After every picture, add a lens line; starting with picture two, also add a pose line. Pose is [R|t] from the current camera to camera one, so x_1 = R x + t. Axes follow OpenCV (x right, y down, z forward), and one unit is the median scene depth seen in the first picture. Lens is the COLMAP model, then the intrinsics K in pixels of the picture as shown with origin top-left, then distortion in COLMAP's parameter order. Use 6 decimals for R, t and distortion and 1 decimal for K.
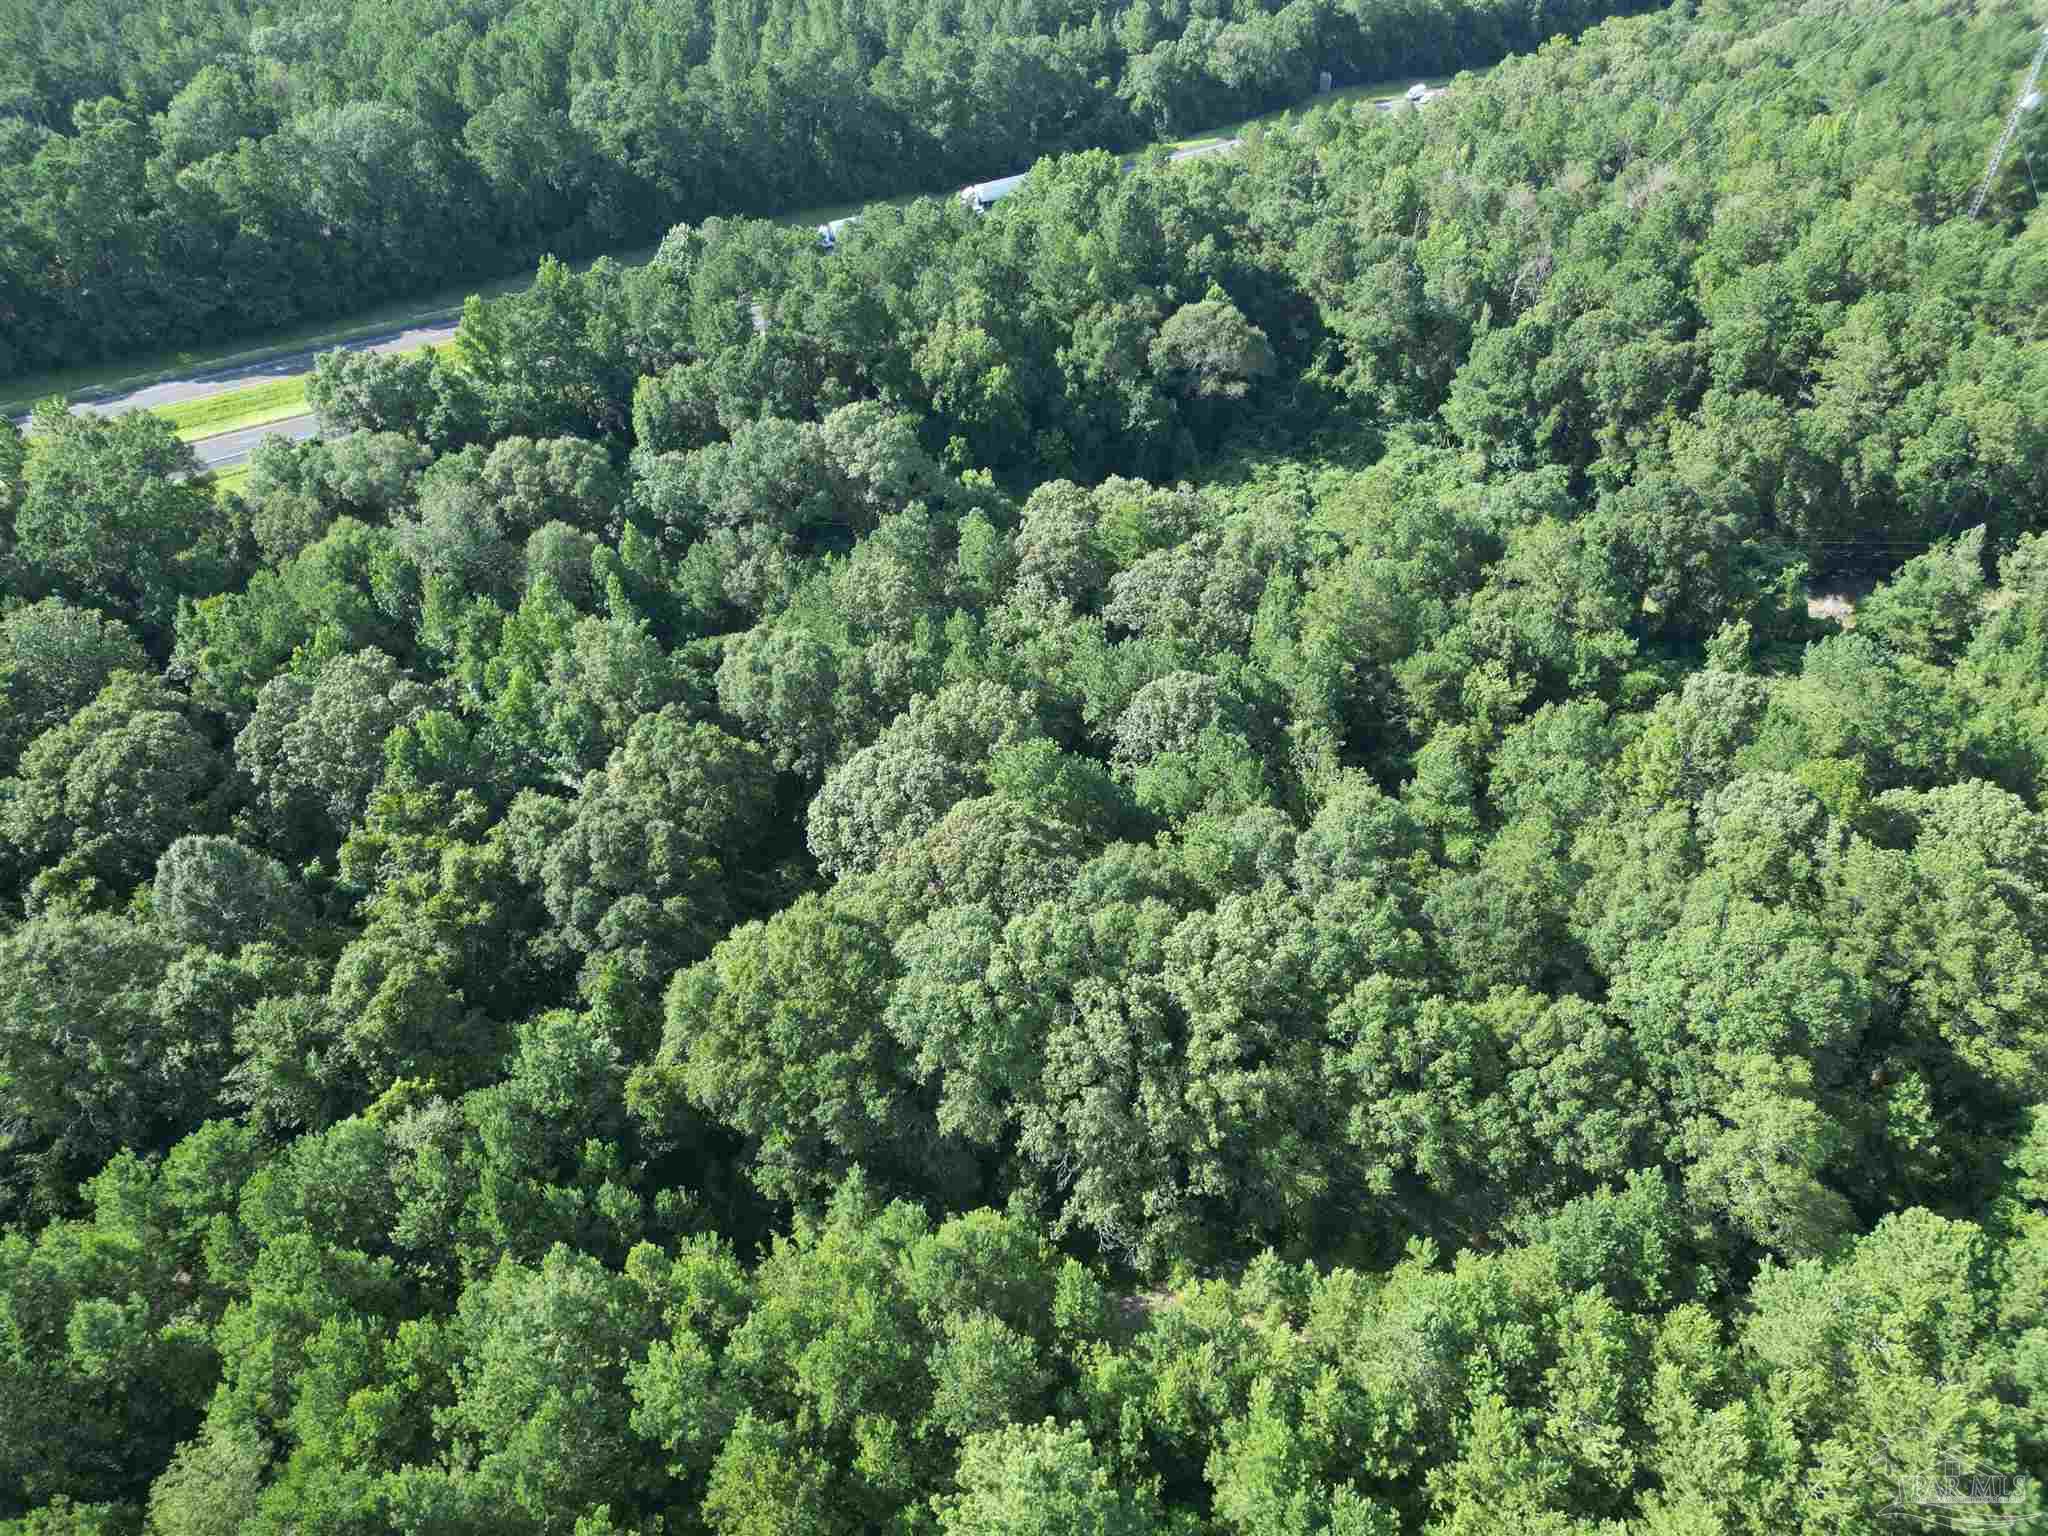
lens RADIAL K [[1417.6, 0, 1019.3], [0, 1417.6, 772.0], [0, 0, 1]] dist [0.077492, -0.086120]
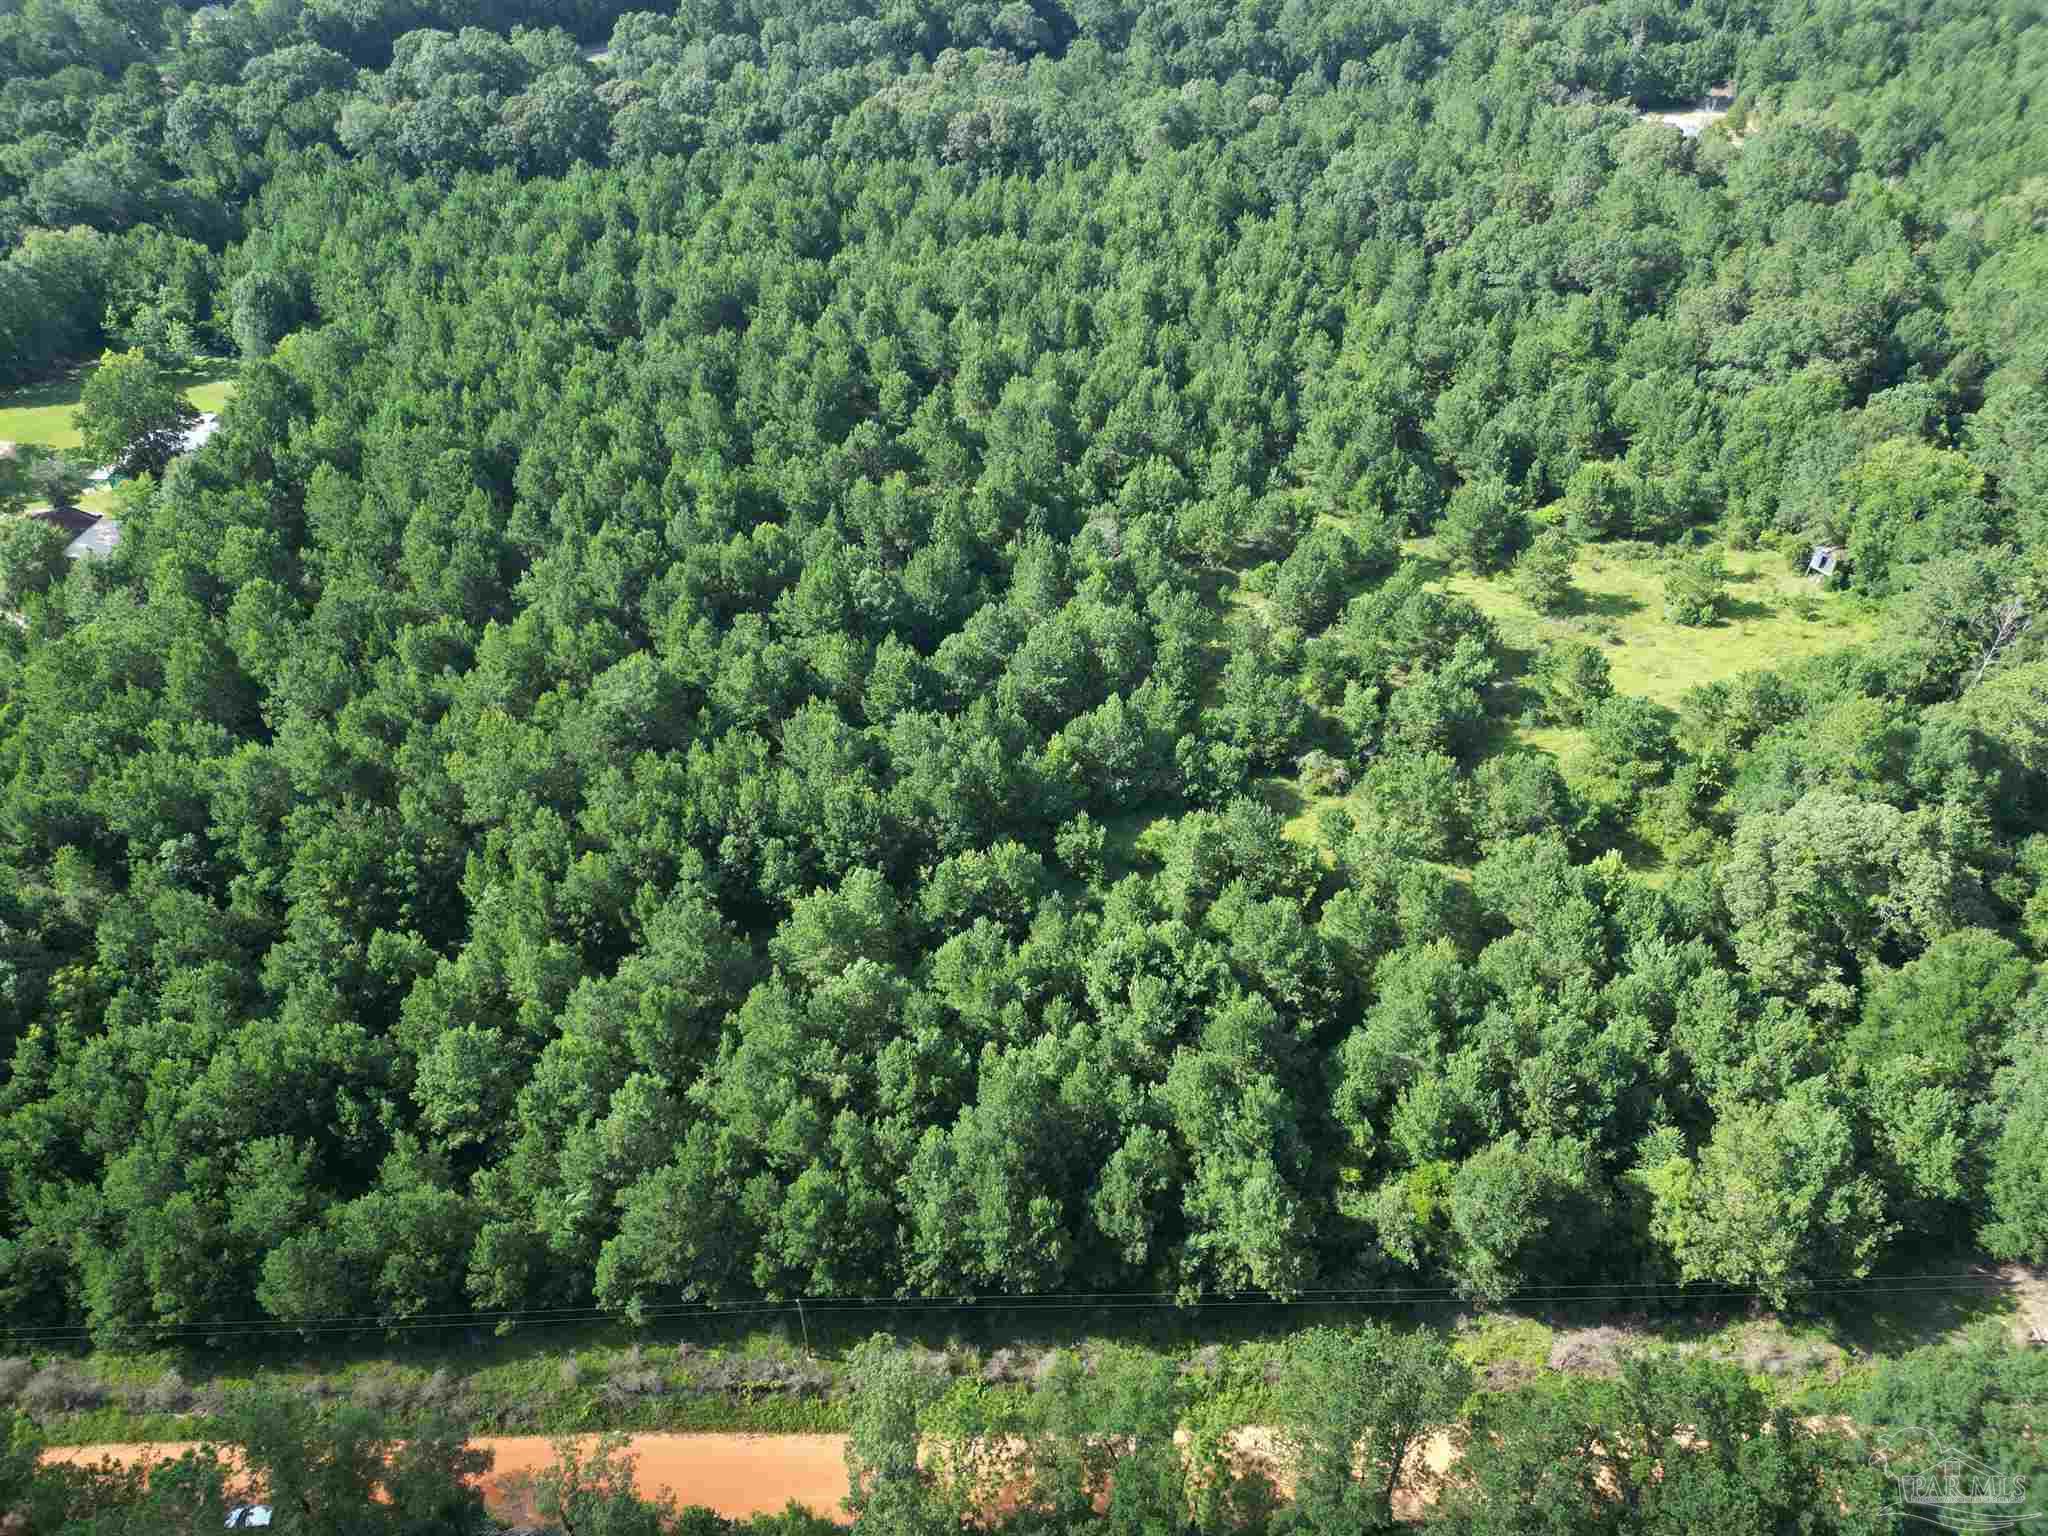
lens RADIAL K [[1417.6, 0, 1019.3], [0, 1417.6, 772.0], [0, 0, 1]] dist [0.077492, -0.086120]
pose [[0.997666, -0.043164, 0.052919, -0.029612], [0.043626, 0.999019, -0.007609, 0.887014], [-0.052538, 0.009900, 0.998570, -1.205512]]
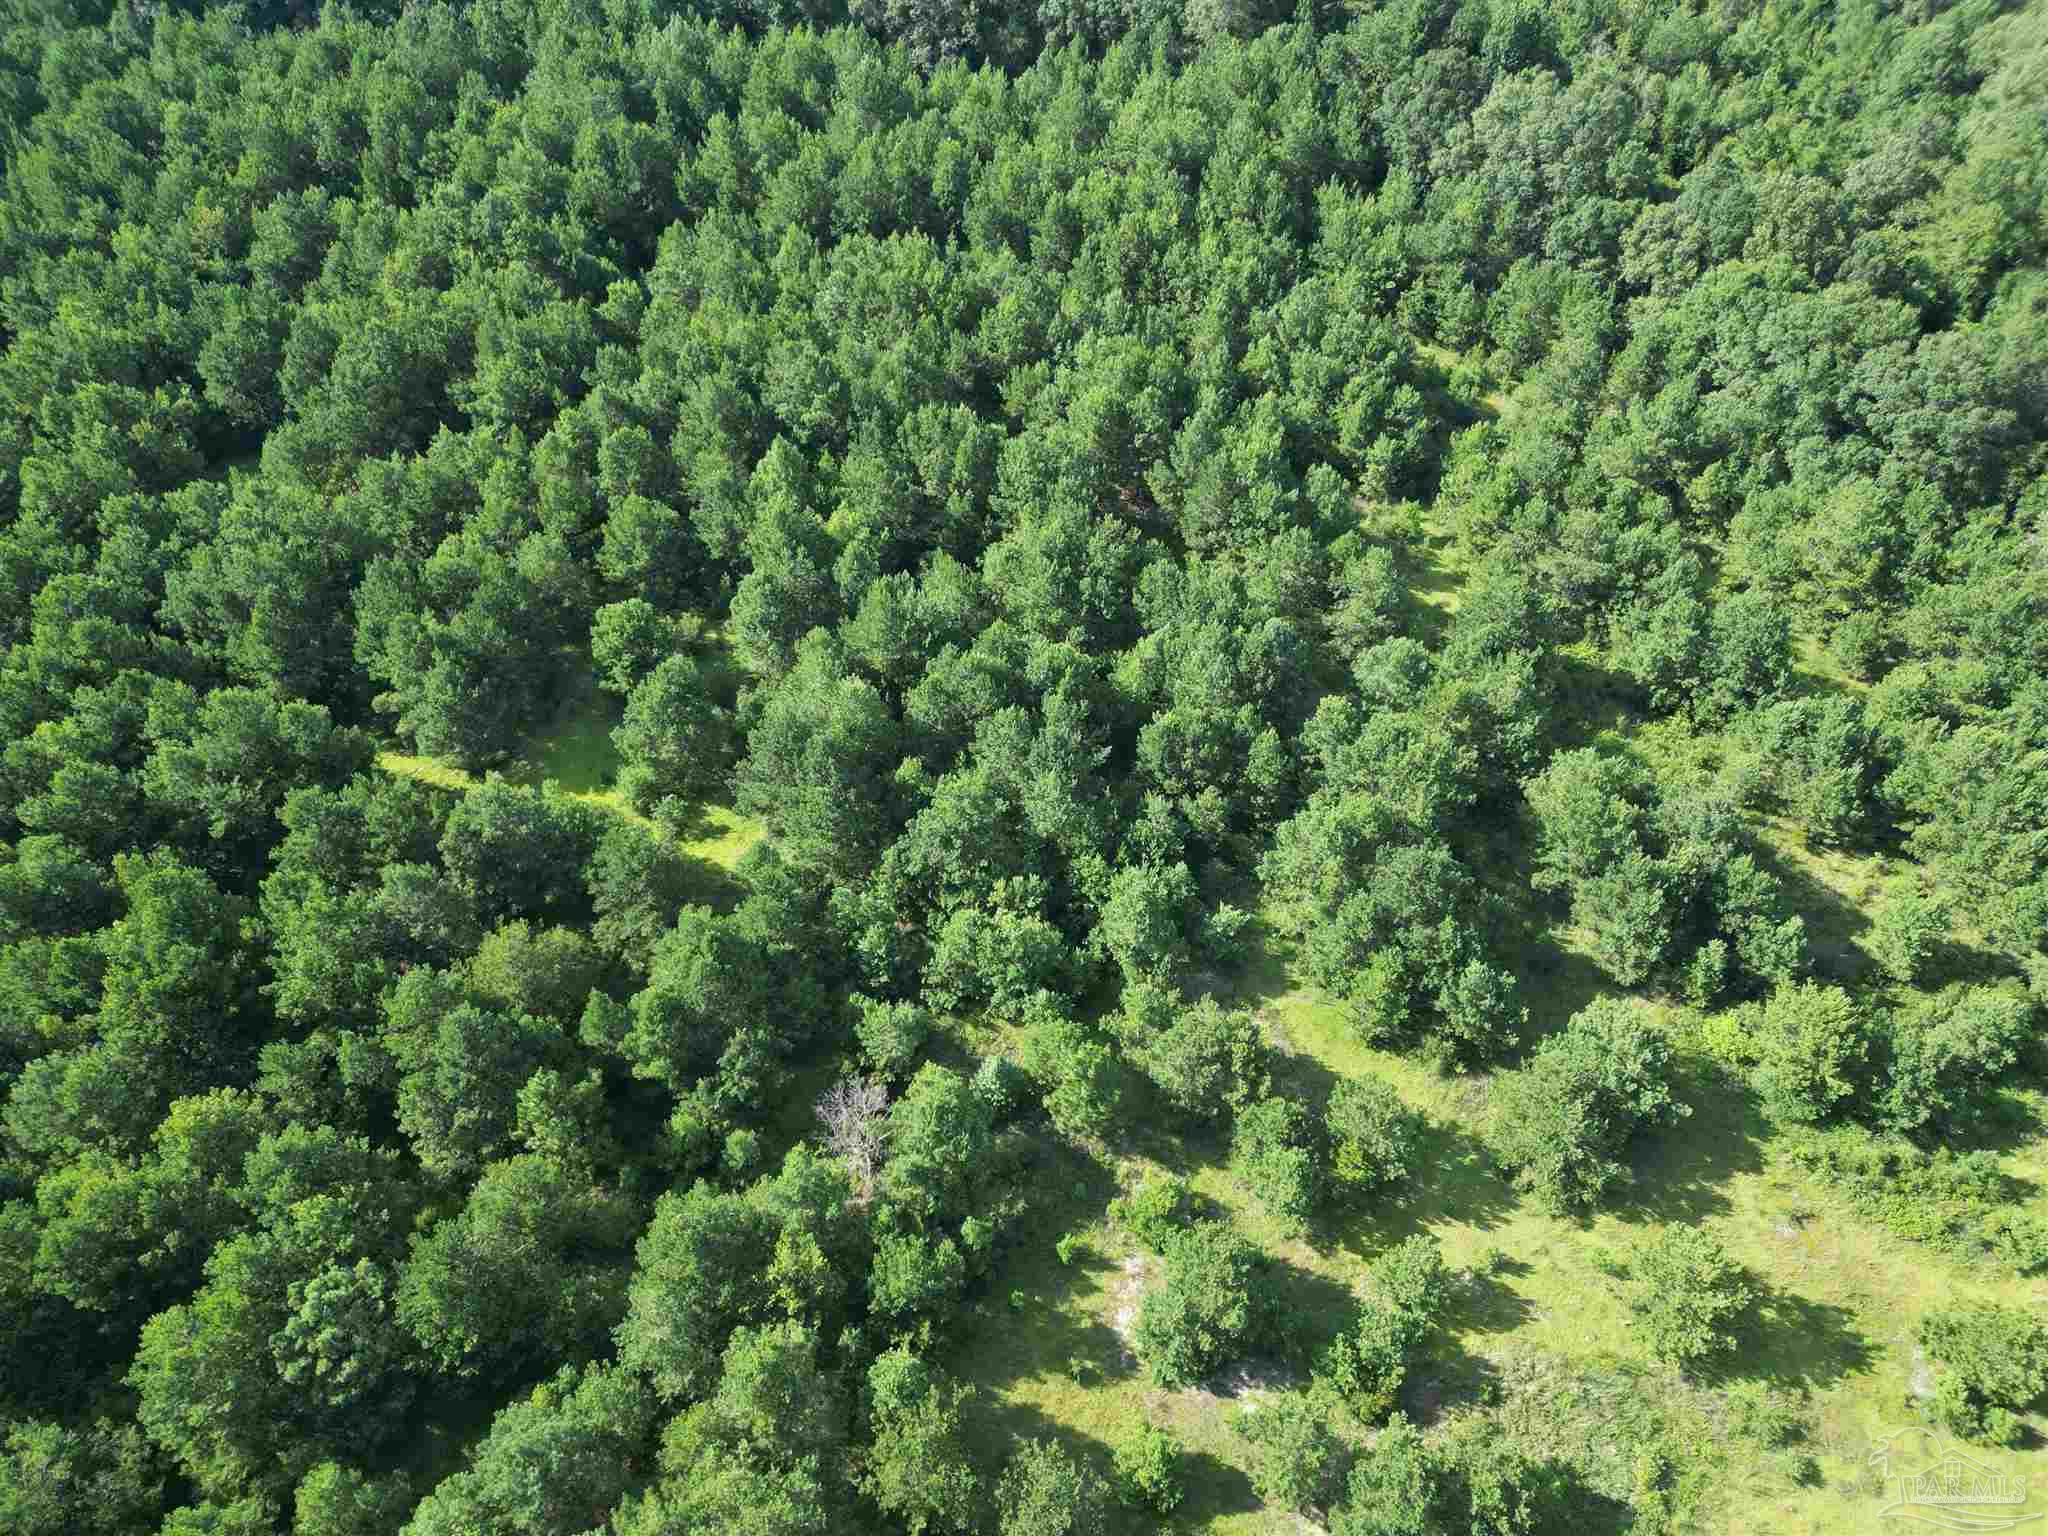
lens RADIAL K [[1417.6, 0, 1019.3], [0, 1417.6, 772.0], [0, 0, 1]] dist [0.077492, -0.086120]
pose [[0.998339, 0.045073, -0.035892, 0.169009], [-0.036541, 0.976927, 0.210425, 0.466055], [0.044549, -0.208764, 0.976951, -0.695260]]
